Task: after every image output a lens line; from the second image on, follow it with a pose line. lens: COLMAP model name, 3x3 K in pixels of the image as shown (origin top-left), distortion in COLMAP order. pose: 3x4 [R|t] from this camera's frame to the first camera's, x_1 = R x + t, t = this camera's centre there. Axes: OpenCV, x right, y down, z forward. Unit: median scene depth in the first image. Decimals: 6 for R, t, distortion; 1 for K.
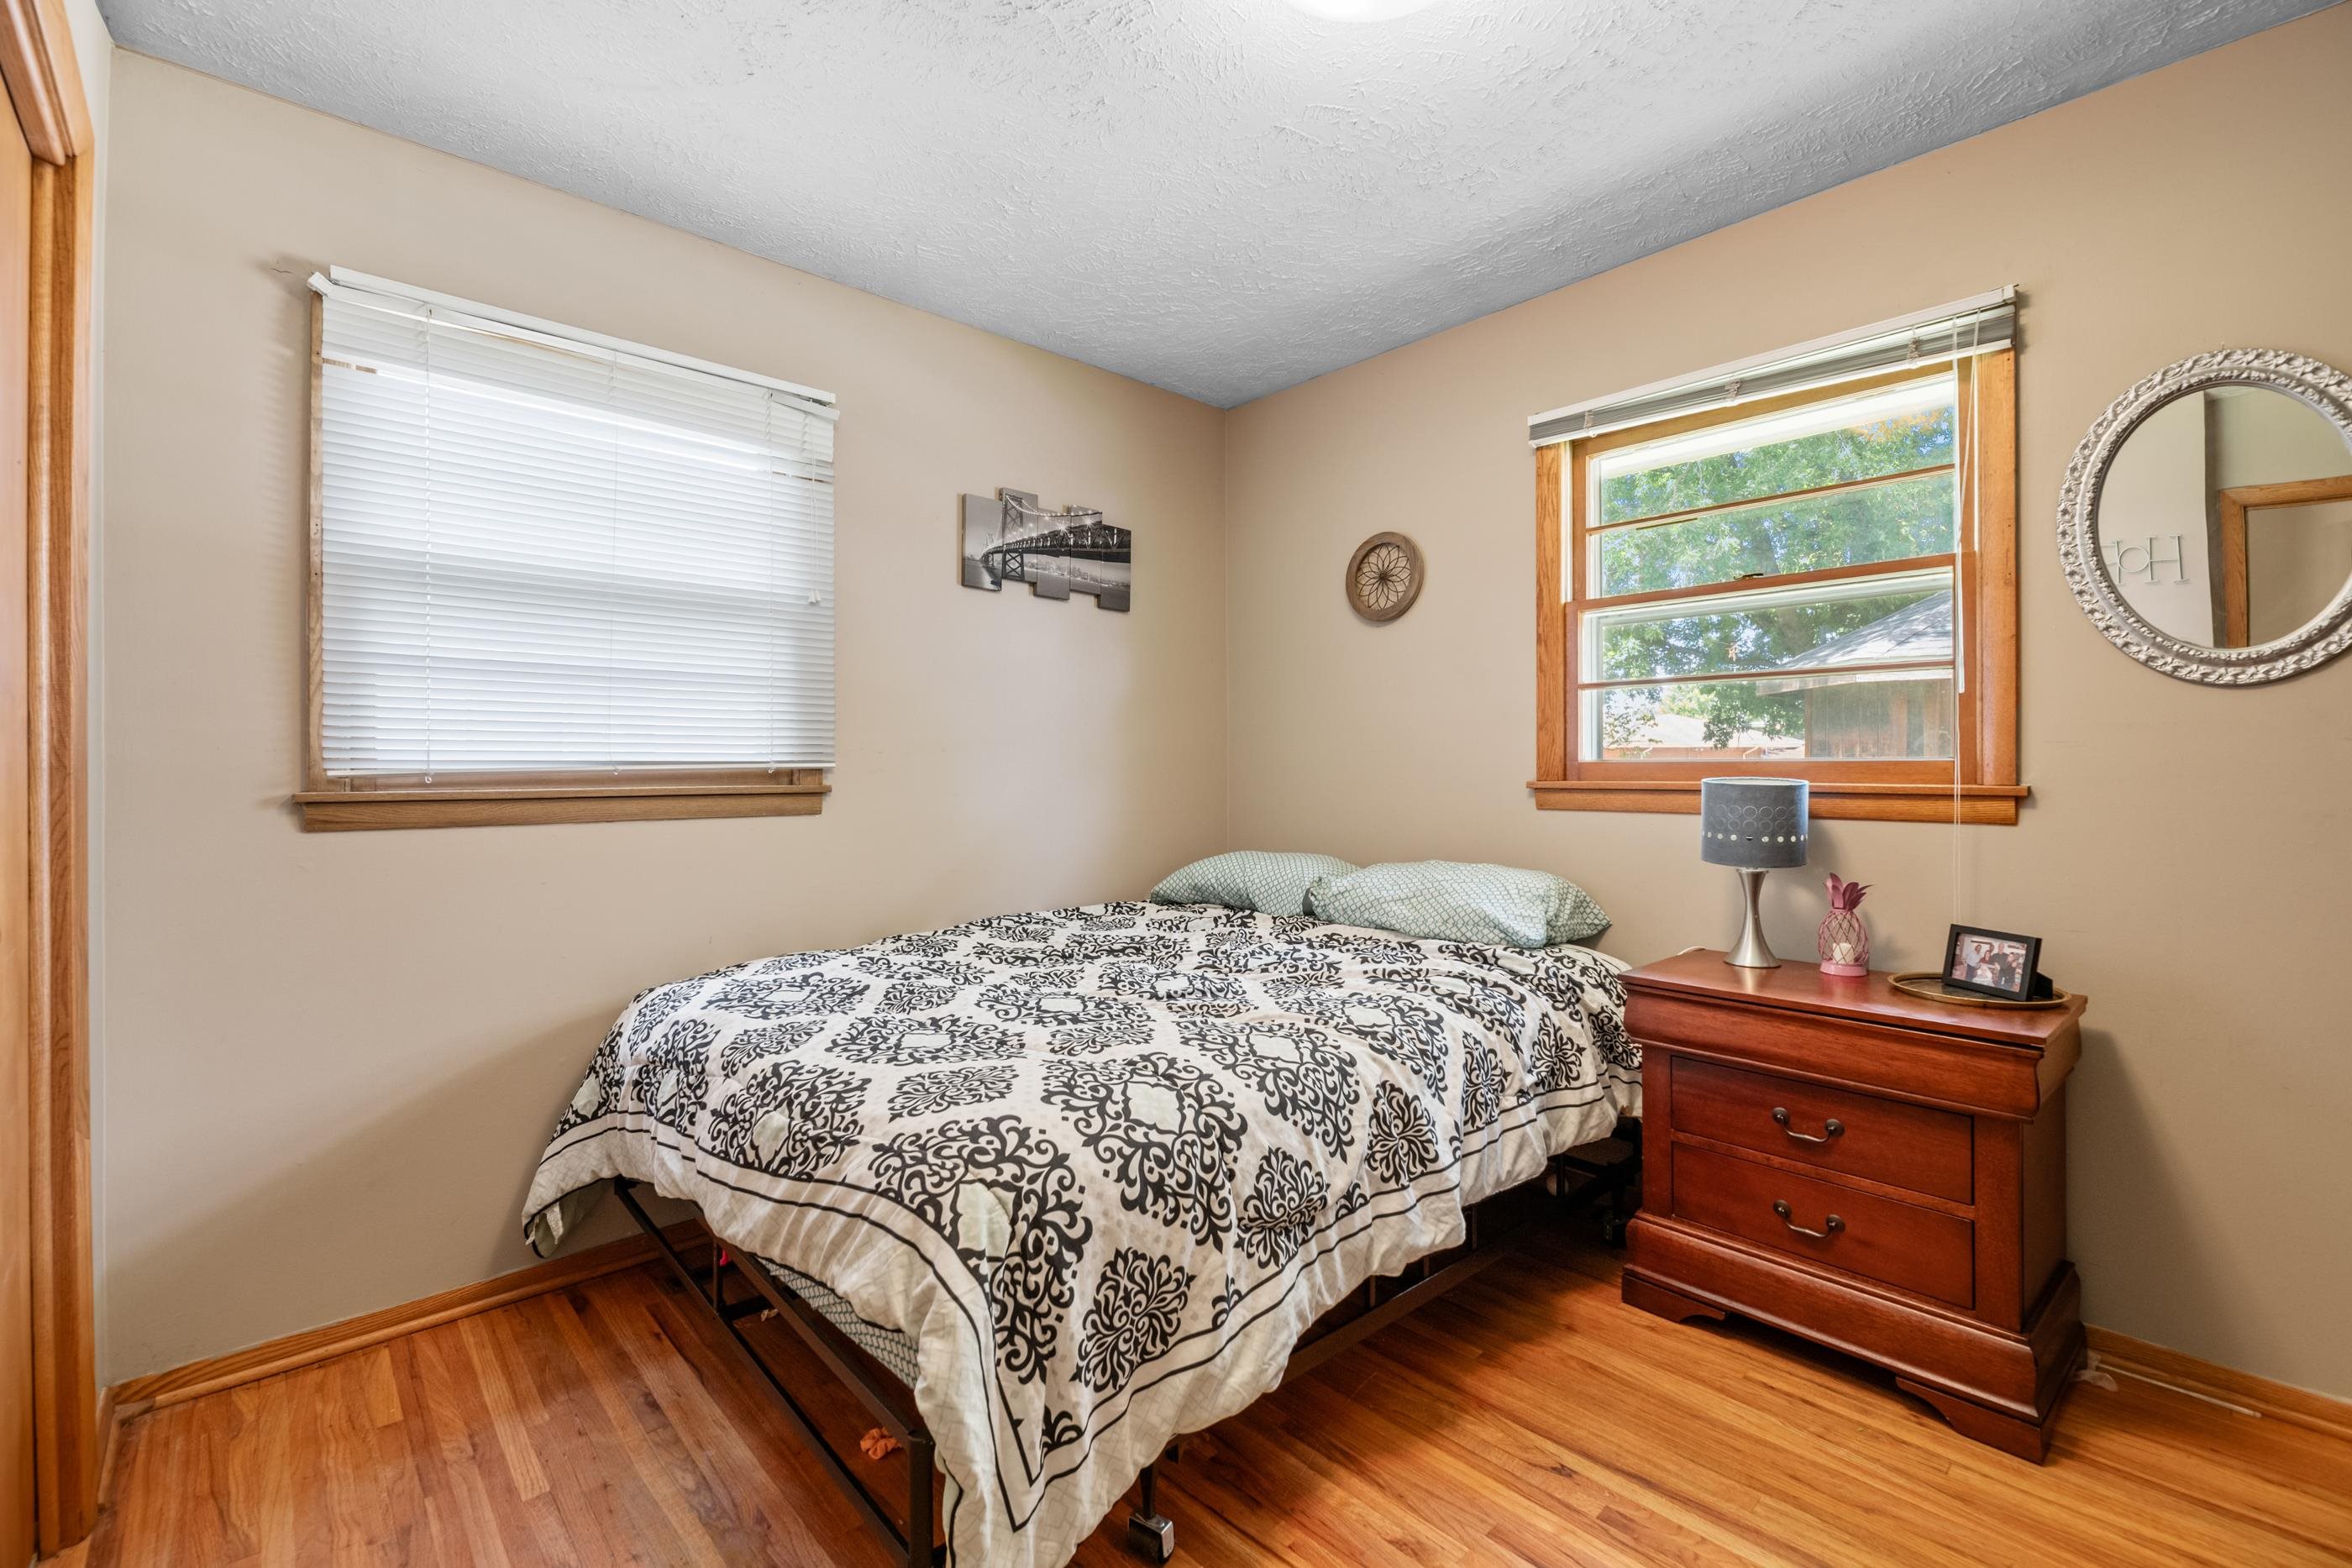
lens RADIAL K [[1022.4, 0, 1175.9], [0, 1022.4, 756.2], [0, 0, 1]] dist [-0.001241, -0.000499]
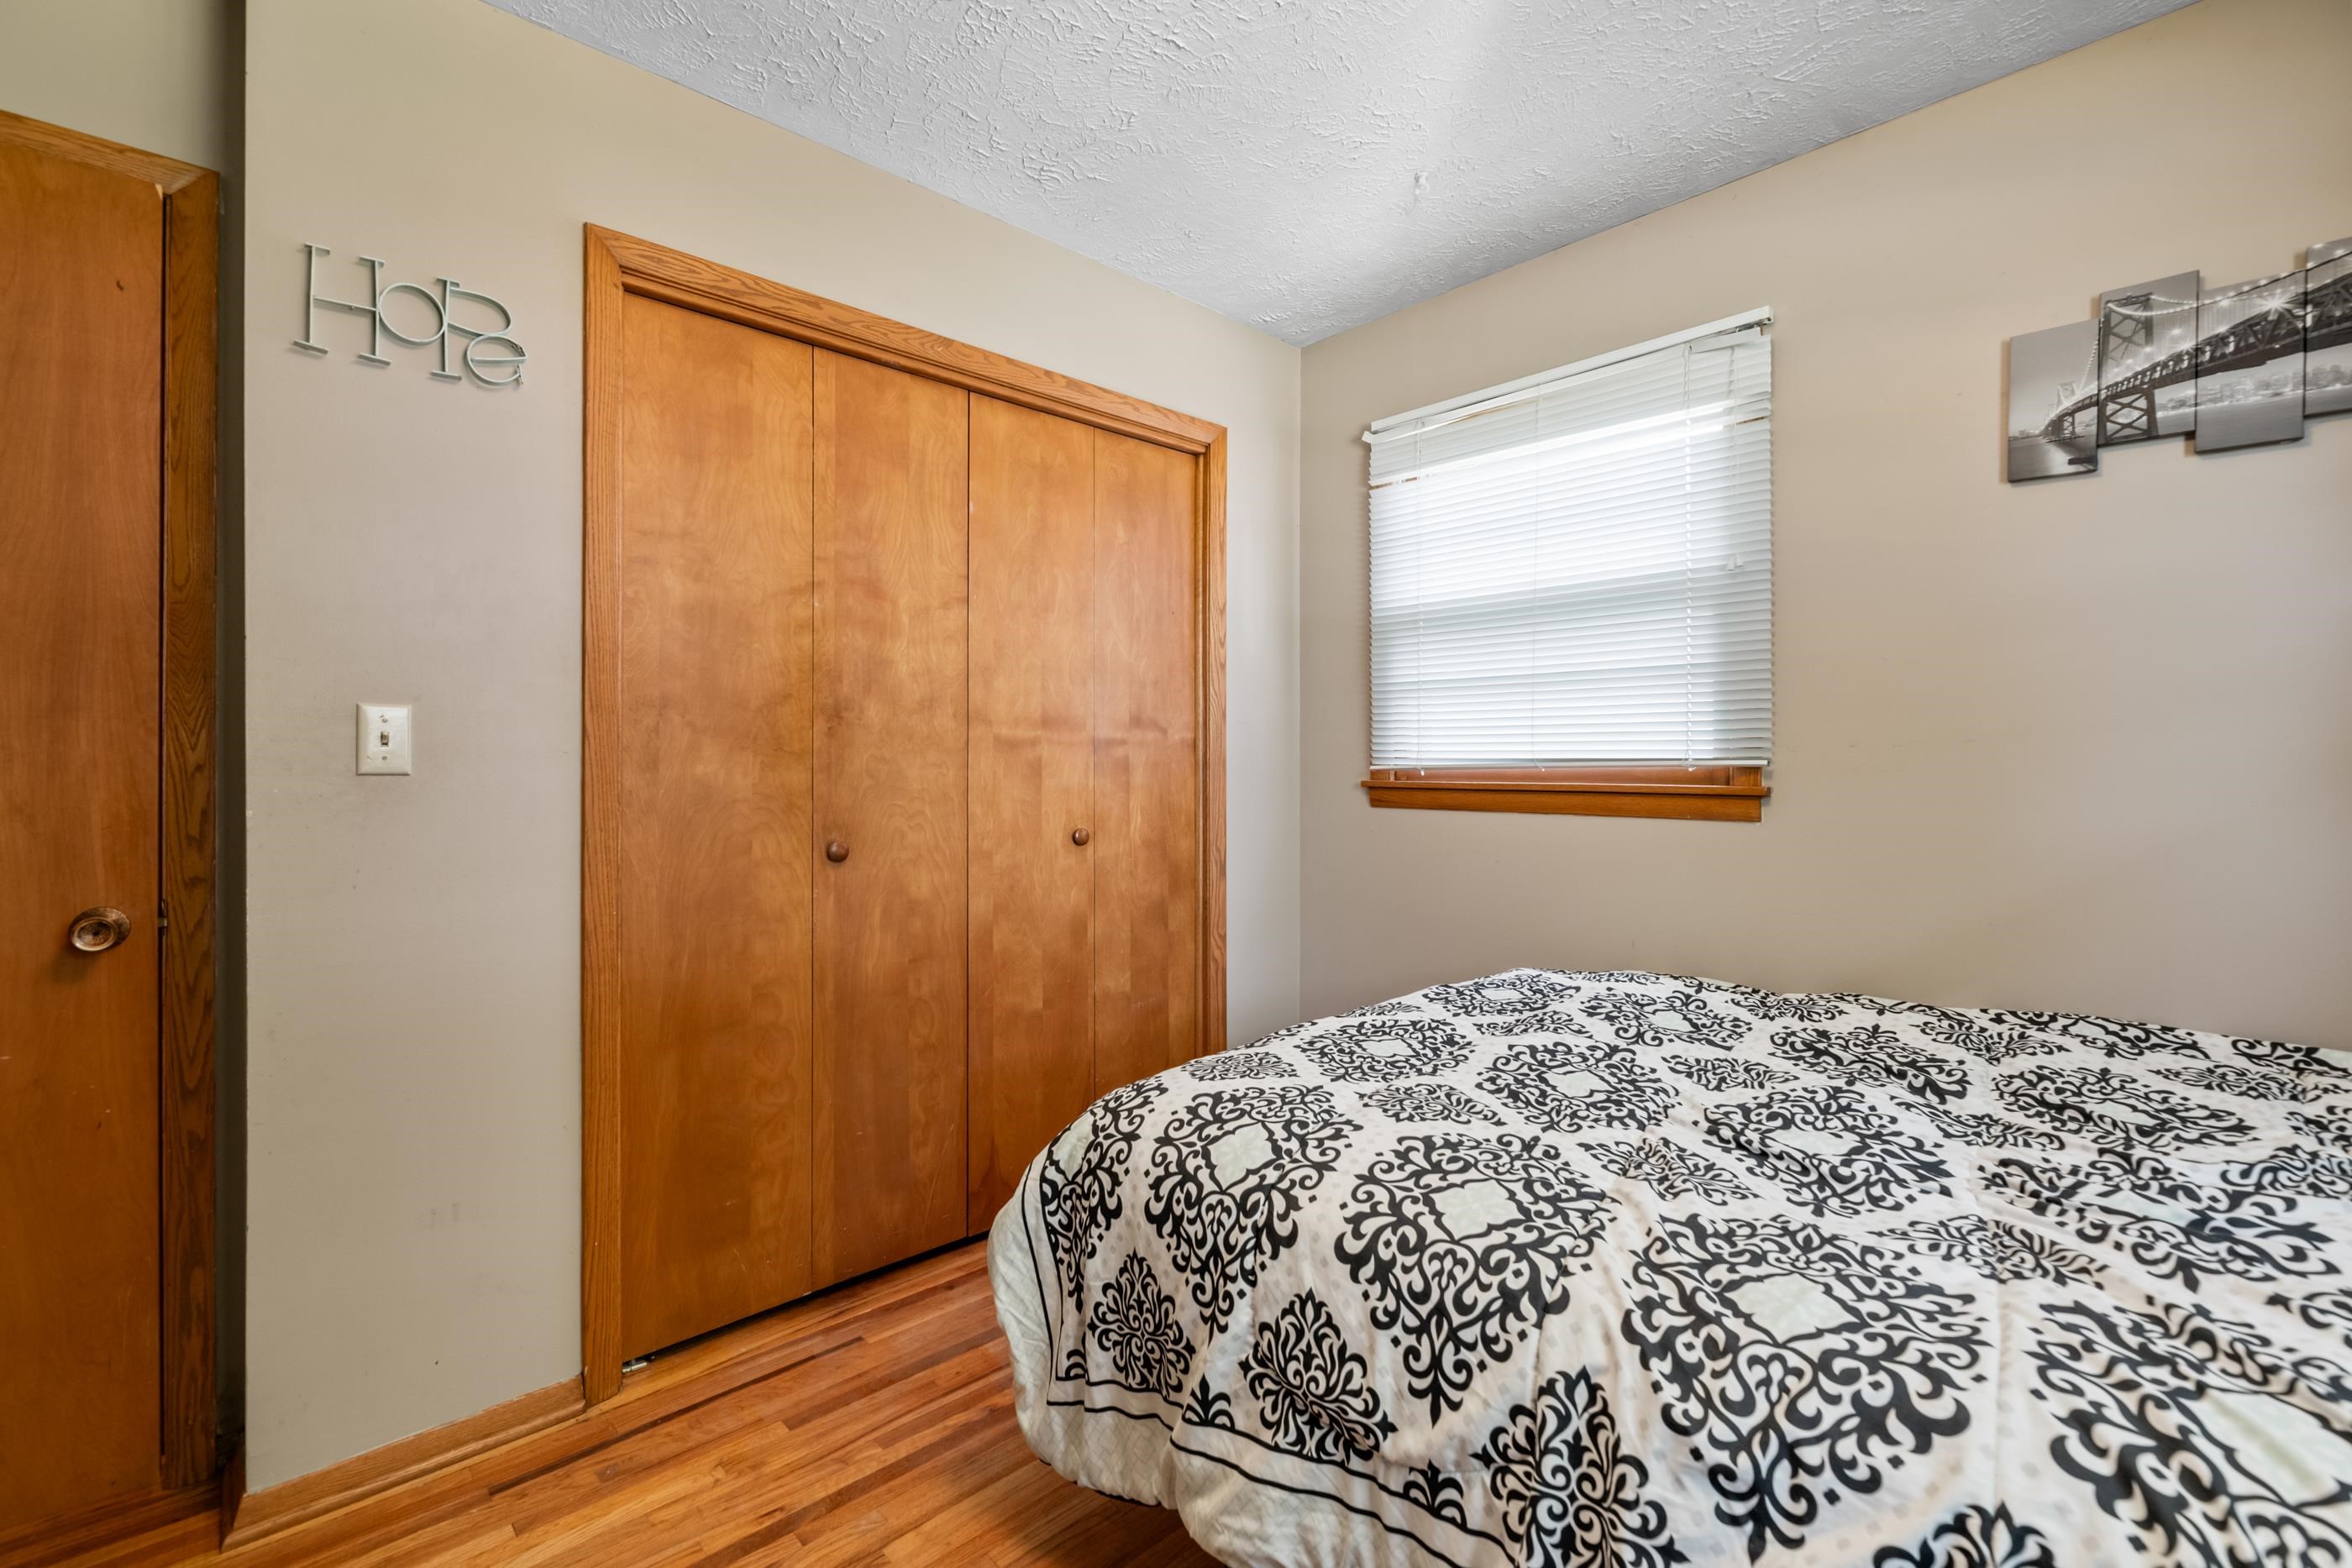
lens RADIAL K [[1022.4, 0, 1175.9], [0, 1022.4, 756.2], [0, 0, 1]] dist [-0.001241, -0.000499]
pose [[0.002944, -0.003052, -0.999991, 0.645825], [0.008549, 0.999959, -0.003027, 0.002497], [0.999959, -0.008540, 0.002970, 0.712093]]
